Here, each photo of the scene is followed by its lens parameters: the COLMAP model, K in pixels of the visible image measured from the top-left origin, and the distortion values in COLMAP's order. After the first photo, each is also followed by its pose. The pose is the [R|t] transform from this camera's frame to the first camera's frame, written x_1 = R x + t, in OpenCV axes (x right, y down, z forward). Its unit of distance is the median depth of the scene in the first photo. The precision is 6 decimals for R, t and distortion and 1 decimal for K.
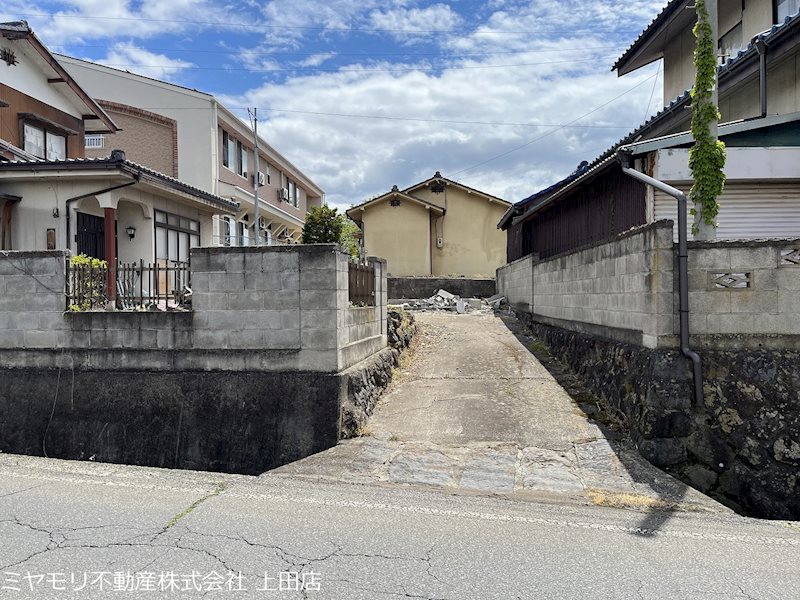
lens RADIAL K [[605.7, 0, 398.4], [0, 605.7, 301.6], [0, 0, 1]] dist [0.070830, -0.090728]
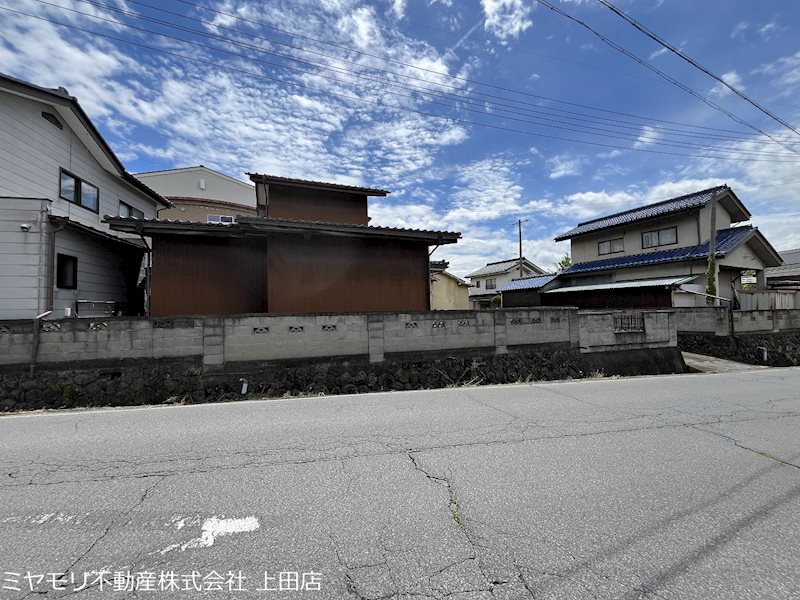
lens RADIAL K [[323.0, 0, 401.0], [0, 323.0, 300.7], [0, 0, 1]] dist [-0.003696, 0.000230]
pose [[0.883241, 0.008433, 0.468844, -2.289956], [0.015798, 0.998736, -0.047725, -0.083704], [-0.468653, 0.049560, 0.881991, 0.059924]]
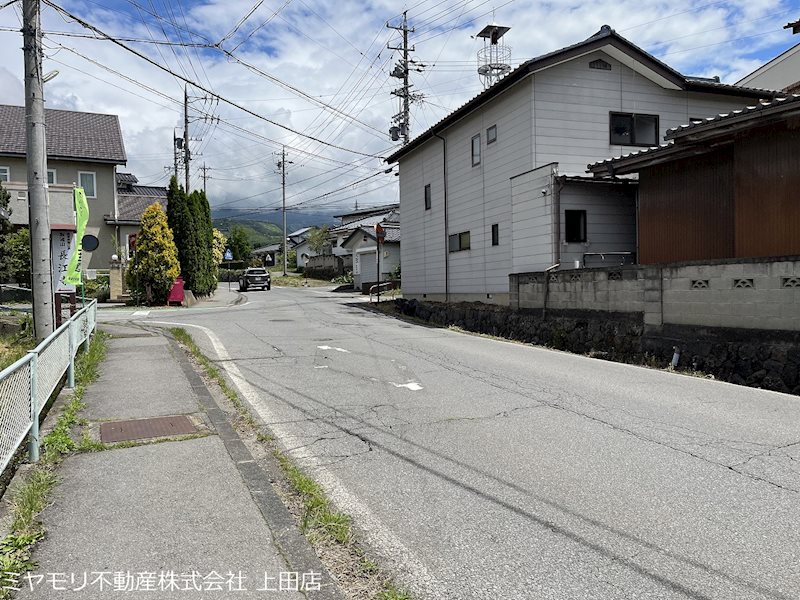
lens RADIAL K [[605.7, 0, 400.1], [0, 605.7, 300.9], [0, 0, 1]] dist [0.070830, -0.090728]
pose [[0.564295, 0.013223, -0.825467, -1.354605], [0.010158, 0.999685, 0.022958, -0.042550], [0.825510, -0.021340, 0.563983, -0.186191]]
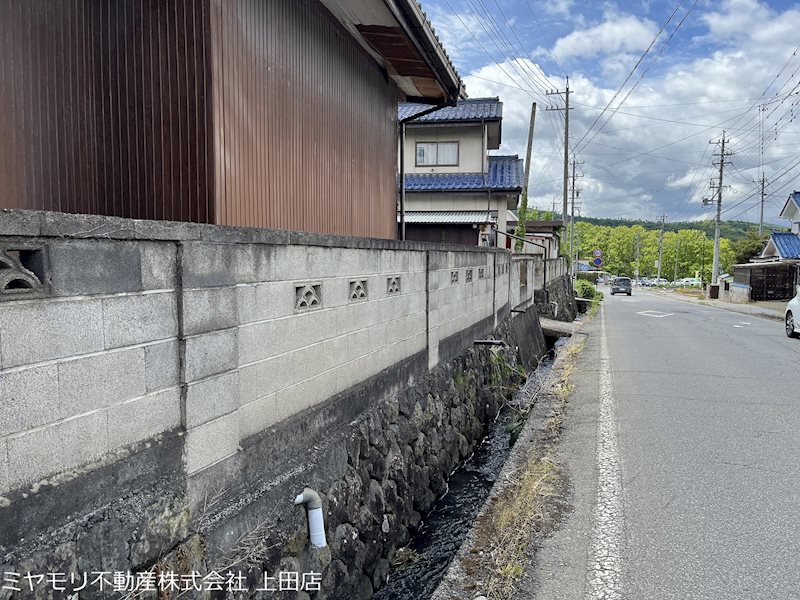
lens RADIAL K [[605.7, 0, 399.3], [0, 605.7, 297.8], [0, 0, 1]] dist [0.070830, -0.090728]
pose [[0.140904, -0.059080, 0.988259, -2.730068], [0.002735, 0.998237, 0.059286, -0.073632], [-0.990019, -0.005651, 0.140817, 1.127525]]
